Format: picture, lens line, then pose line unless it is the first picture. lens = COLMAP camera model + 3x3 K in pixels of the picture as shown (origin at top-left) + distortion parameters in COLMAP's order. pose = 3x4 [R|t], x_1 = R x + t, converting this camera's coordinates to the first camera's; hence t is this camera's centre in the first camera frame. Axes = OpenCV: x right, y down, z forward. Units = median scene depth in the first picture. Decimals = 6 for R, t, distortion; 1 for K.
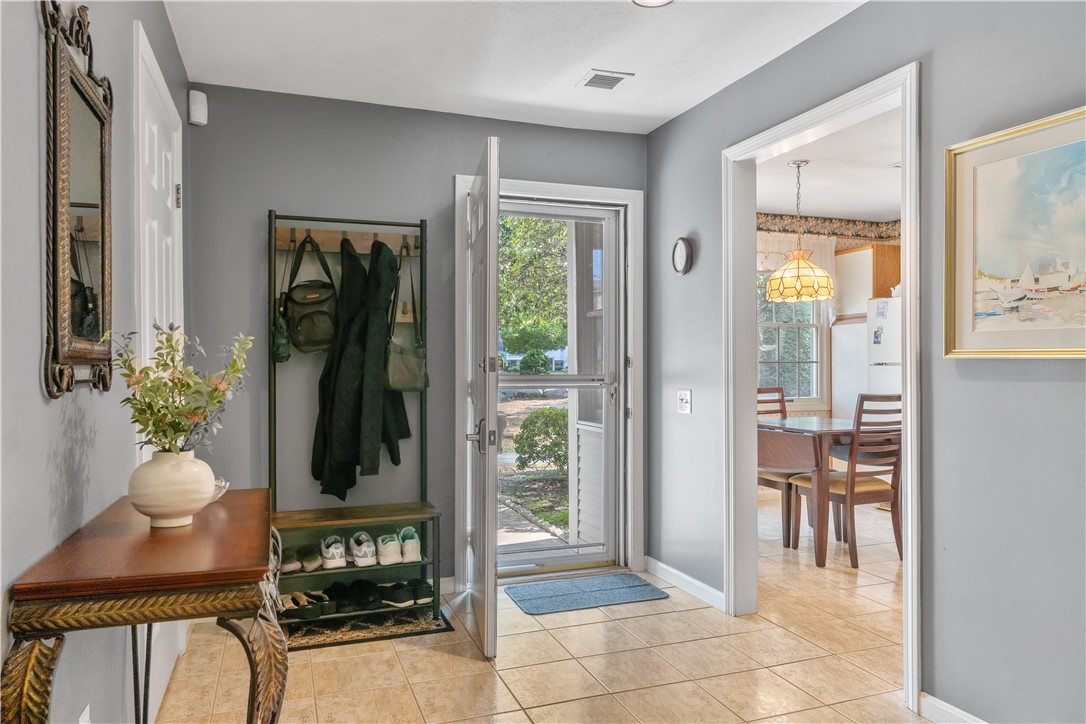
lens RADIAL K [[721.2, 0, 540.3], [0, 721.2, 360.0], [0, 0, 1]] dist [0.005745, 0.000793]
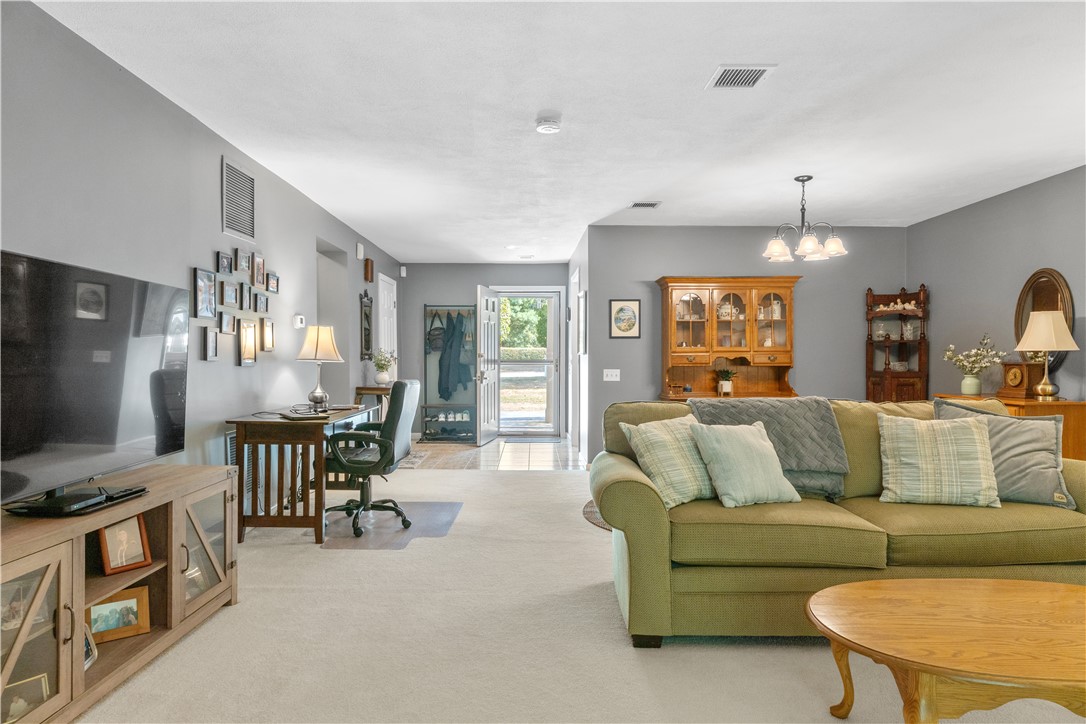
lens RADIAL K [[660.6, 0, 542.2], [0, 660.6, 363.4], [0, 0, 1]] dist [0.000968, 0.000027]
pose [[0.944190, 0.007120, -0.329325, 1.020729], [-0.000062, 0.999770, 0.021439, -0.018297], [0.329402, -0.020222, 0.943973, -1.477105]]
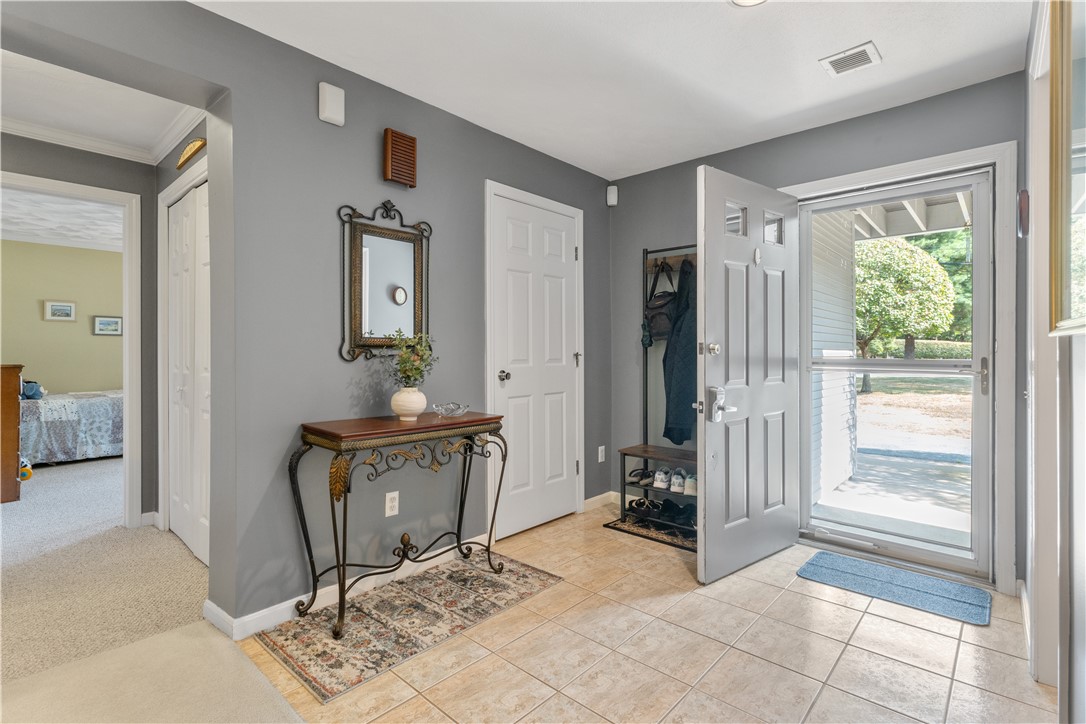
lens RADIAL K [[521.1, 0, 542.3], [0, 521.1, 349.0], [0, 0, 1]] dist [0.002483, -0.000201]
pose [[0.464381, 0.000163, -0.885635, 0.525368], [0.003579, 0.999991, 0.002061, 0.003846], [0.885628, -0.004127, 0.464377, 0.294105]]
